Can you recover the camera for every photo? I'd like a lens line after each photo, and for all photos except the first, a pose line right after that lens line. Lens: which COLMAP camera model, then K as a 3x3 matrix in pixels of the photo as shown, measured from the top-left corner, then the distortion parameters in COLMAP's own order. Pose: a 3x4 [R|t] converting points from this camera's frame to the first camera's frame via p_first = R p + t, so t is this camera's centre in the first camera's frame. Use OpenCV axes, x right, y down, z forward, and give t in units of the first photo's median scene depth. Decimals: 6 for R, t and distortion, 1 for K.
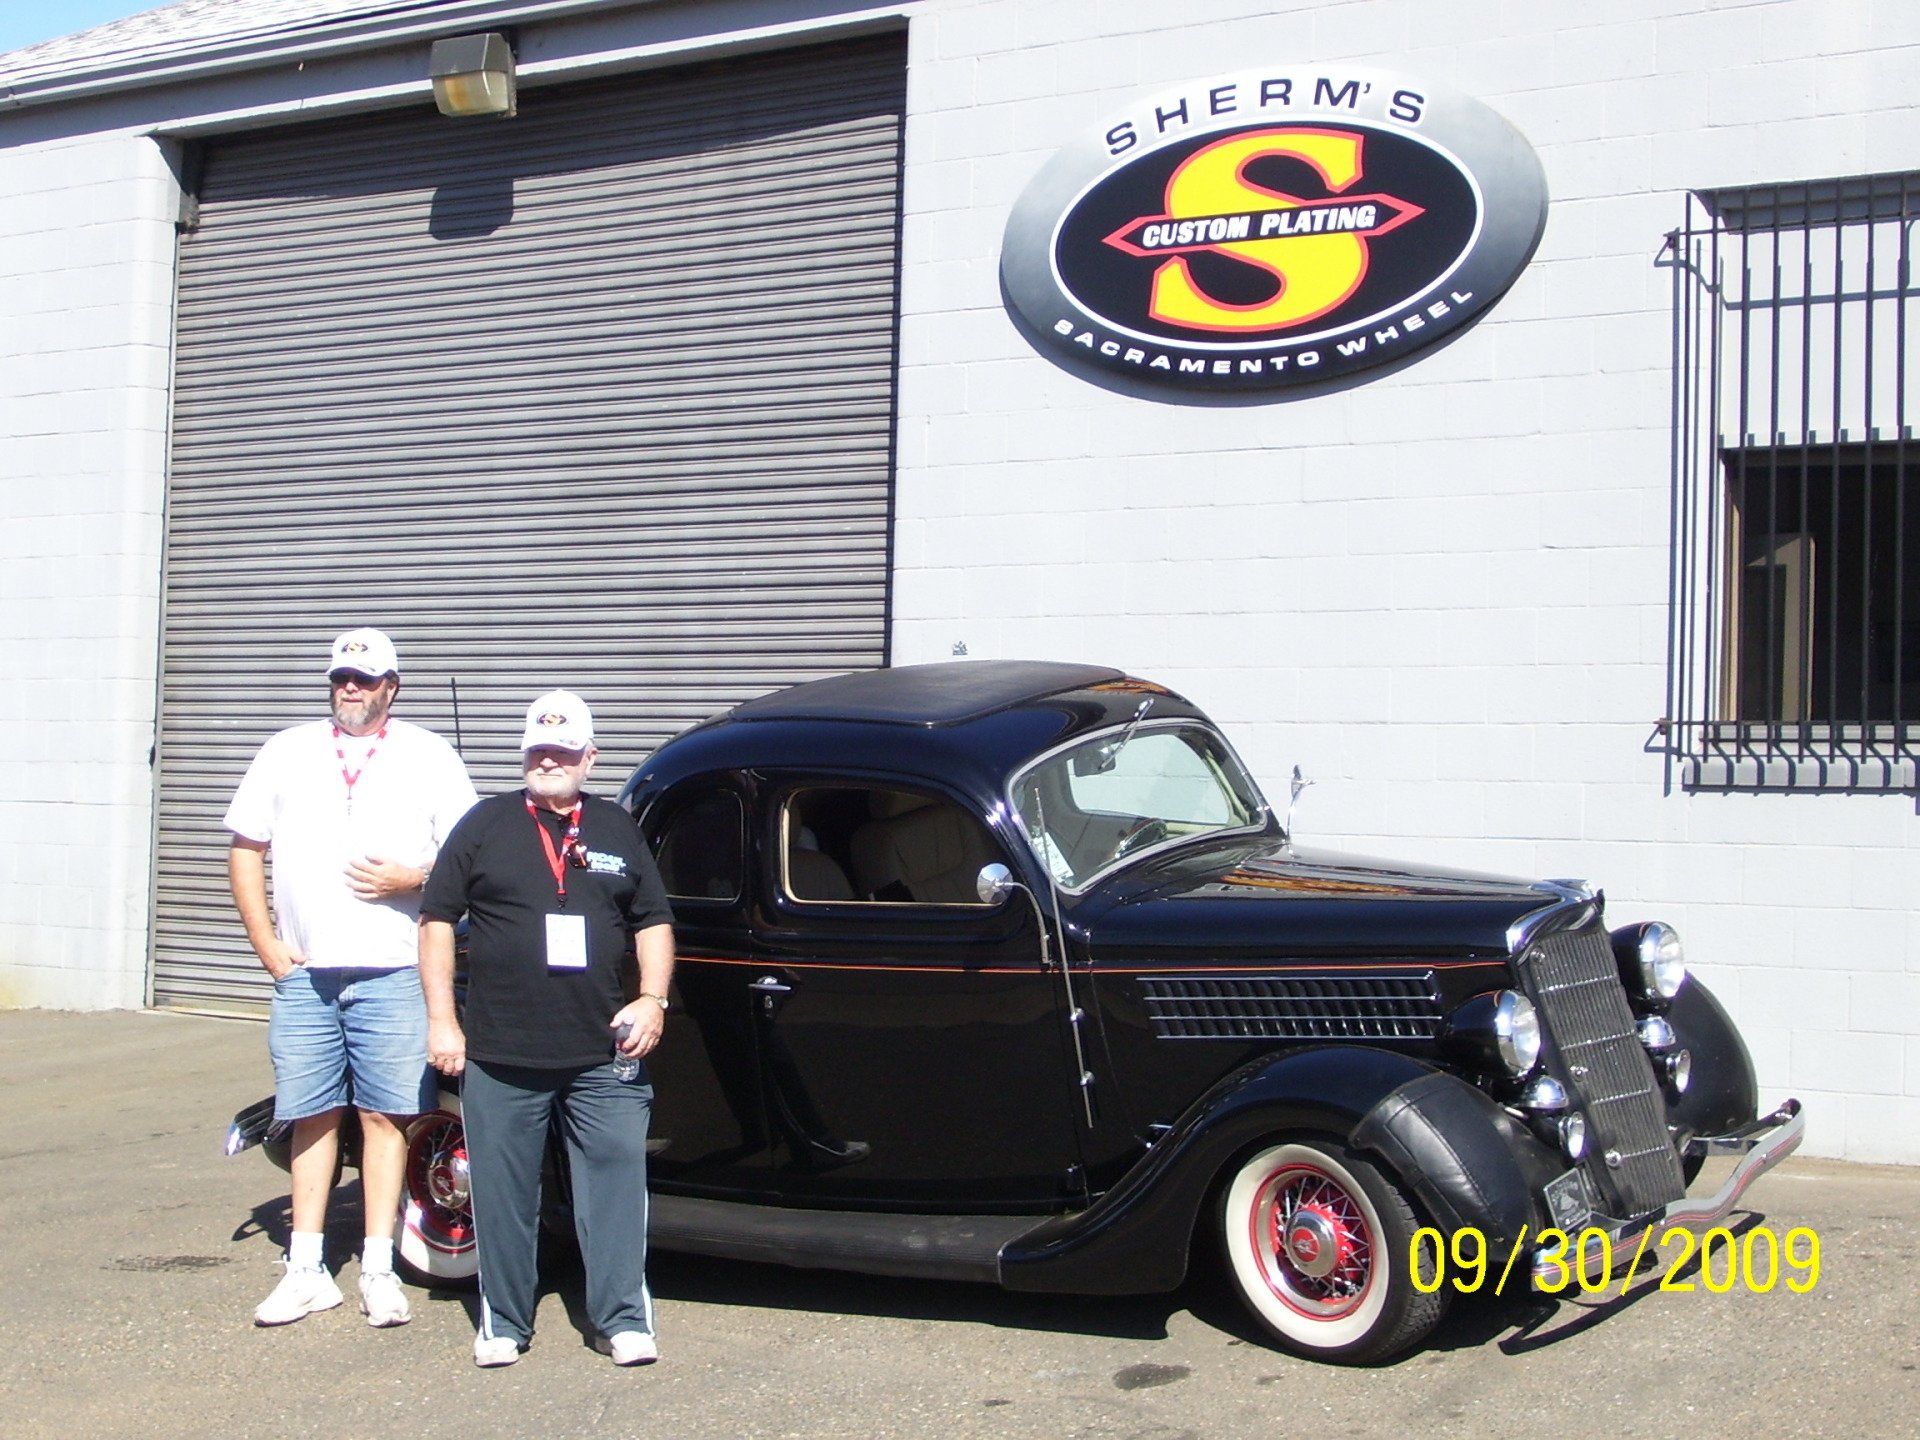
lens RADIAL K [[3812.6, 0, 966.6], [0, 3812.6, 730.2], [0, 0, 1]] dist [-0.073305, 0.000000]
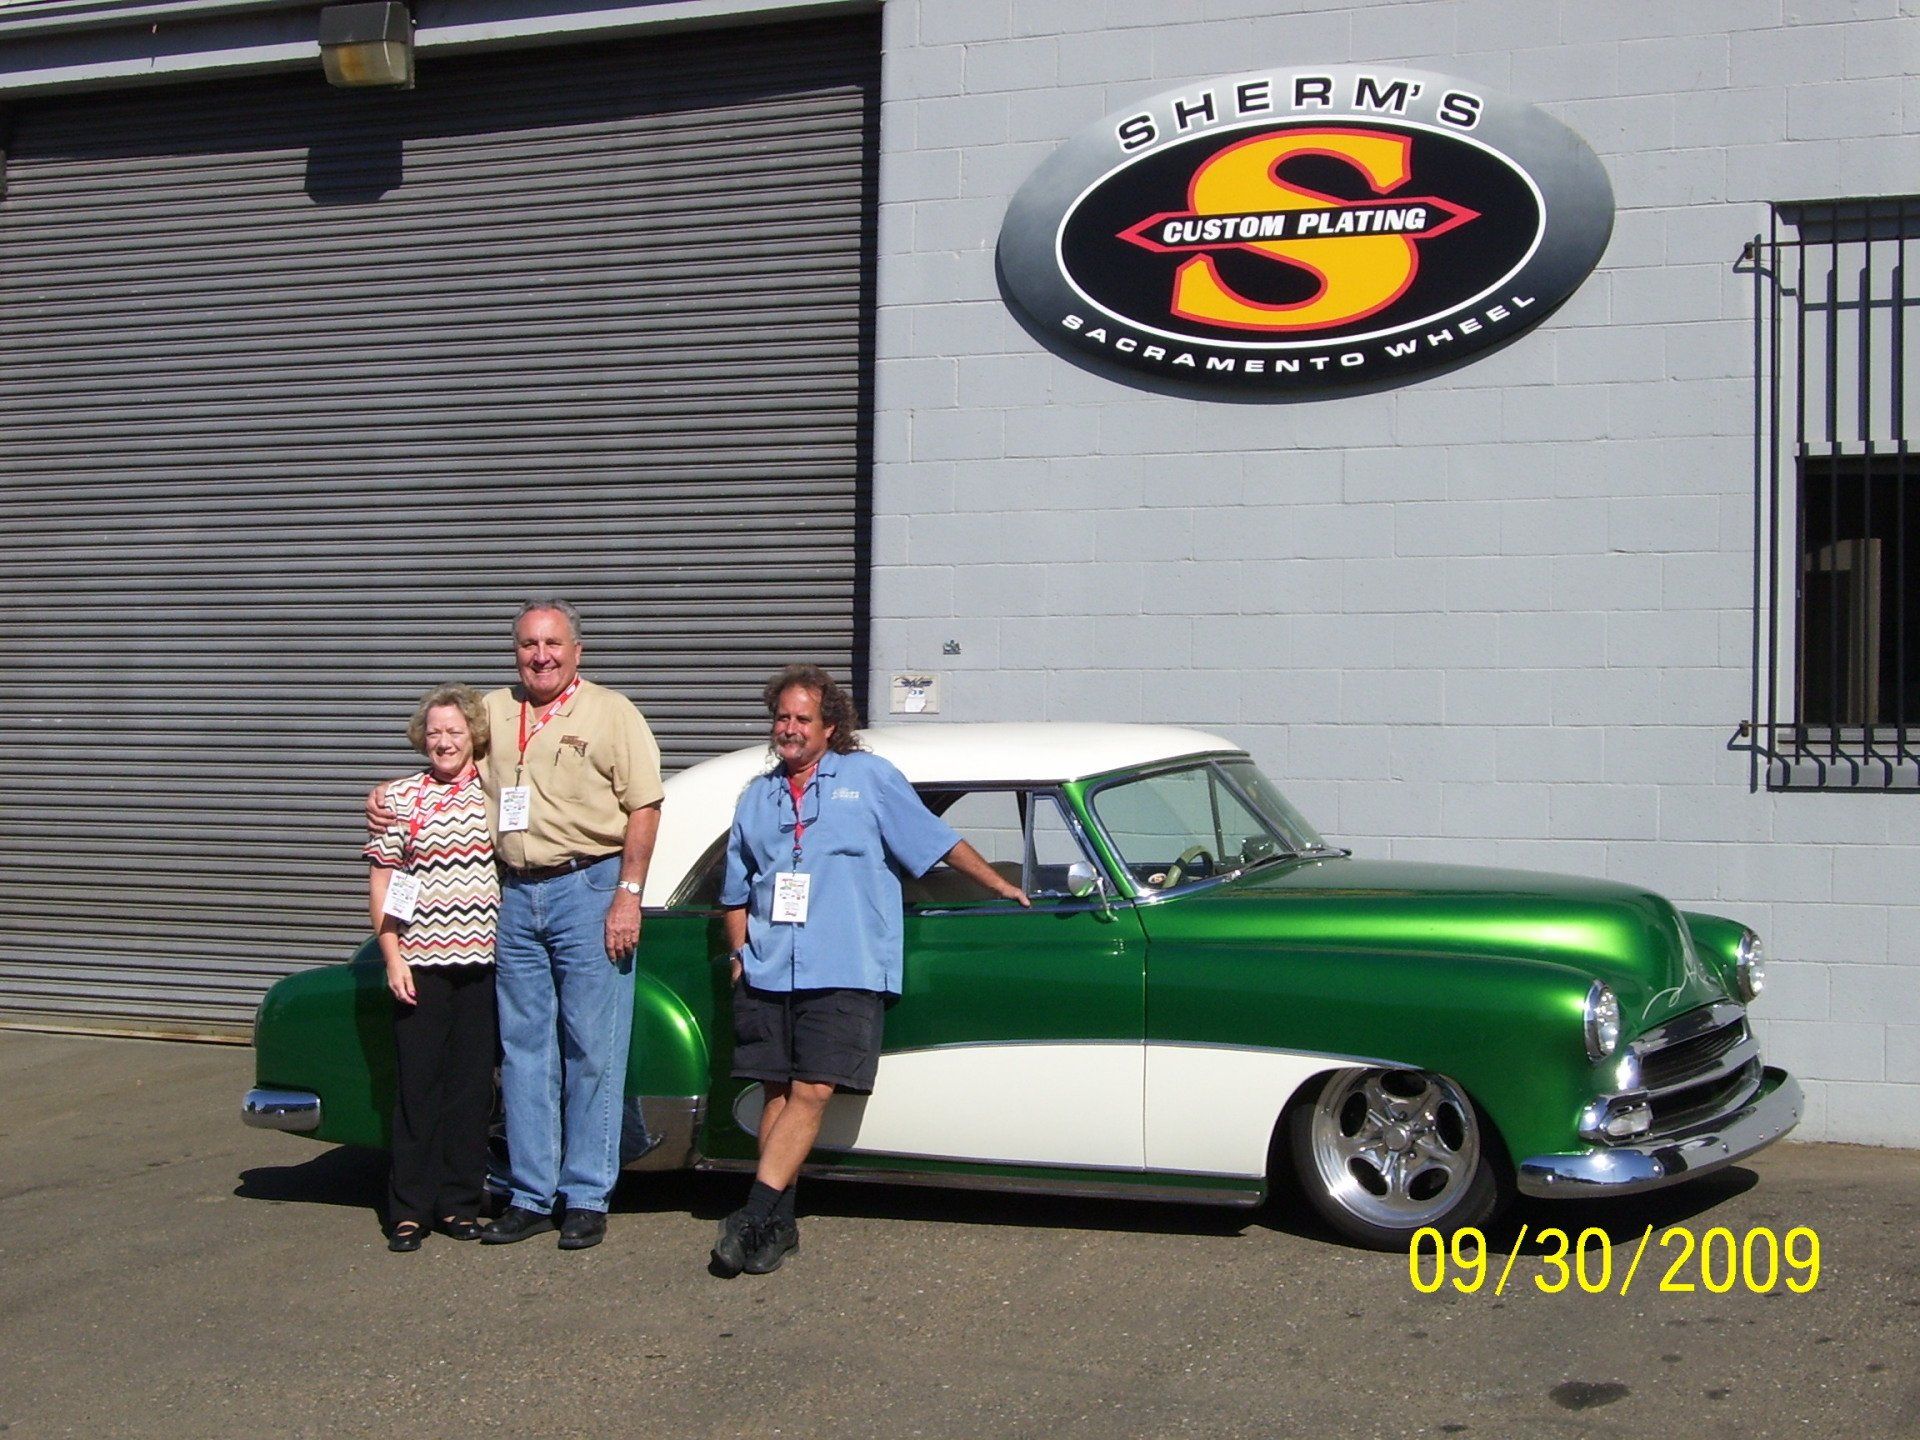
lens RADIAL K [[3812.6, 0, 946.9], [0, 3812.6, 685.9], [0, 0, 1]] dist [-0.073305, 0.000000]
pose [[0.980919, -0.000243, 0.194416, -0.205976], [0.001405, 0.999982, -0.005838, -0.006228], [-0.194411, 0.005999, 0.980902, 0.041415]]
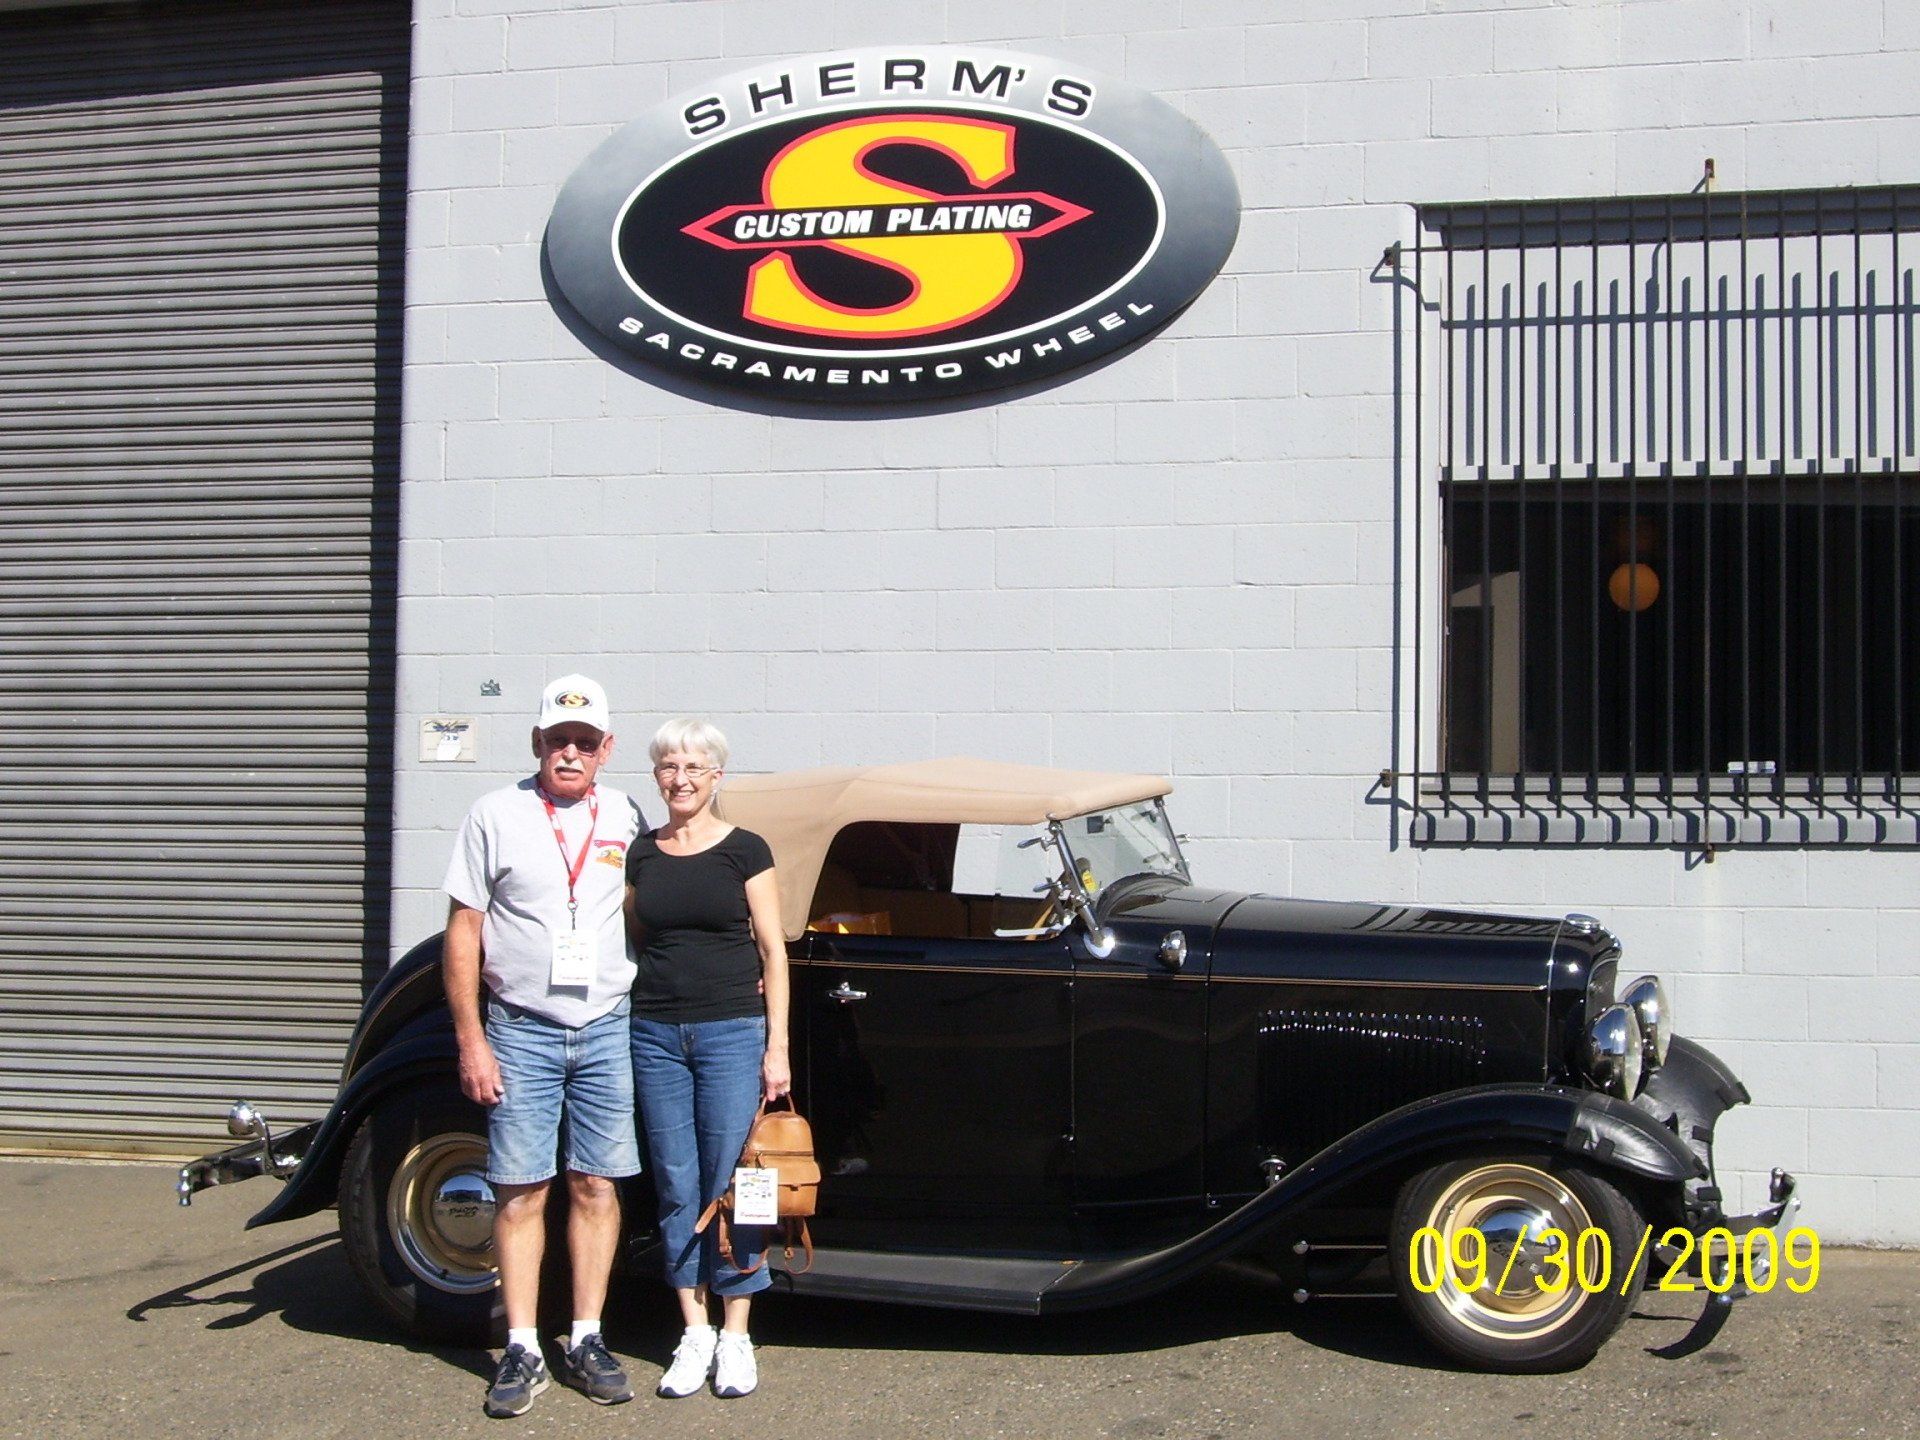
lens RADIAL K [[3812.6, 0, 960.7], [0, 3812.6, 722.3], [0, 0, 1]] dist [-0.073305, 0.000000]
pose [[0.934040, 0.003990, 0.357147, -0.227146], [0.000255, 0.999930, -0.011839, -0.003340], [-0.357169, 0.011149, 0.933973, 0.153662]]
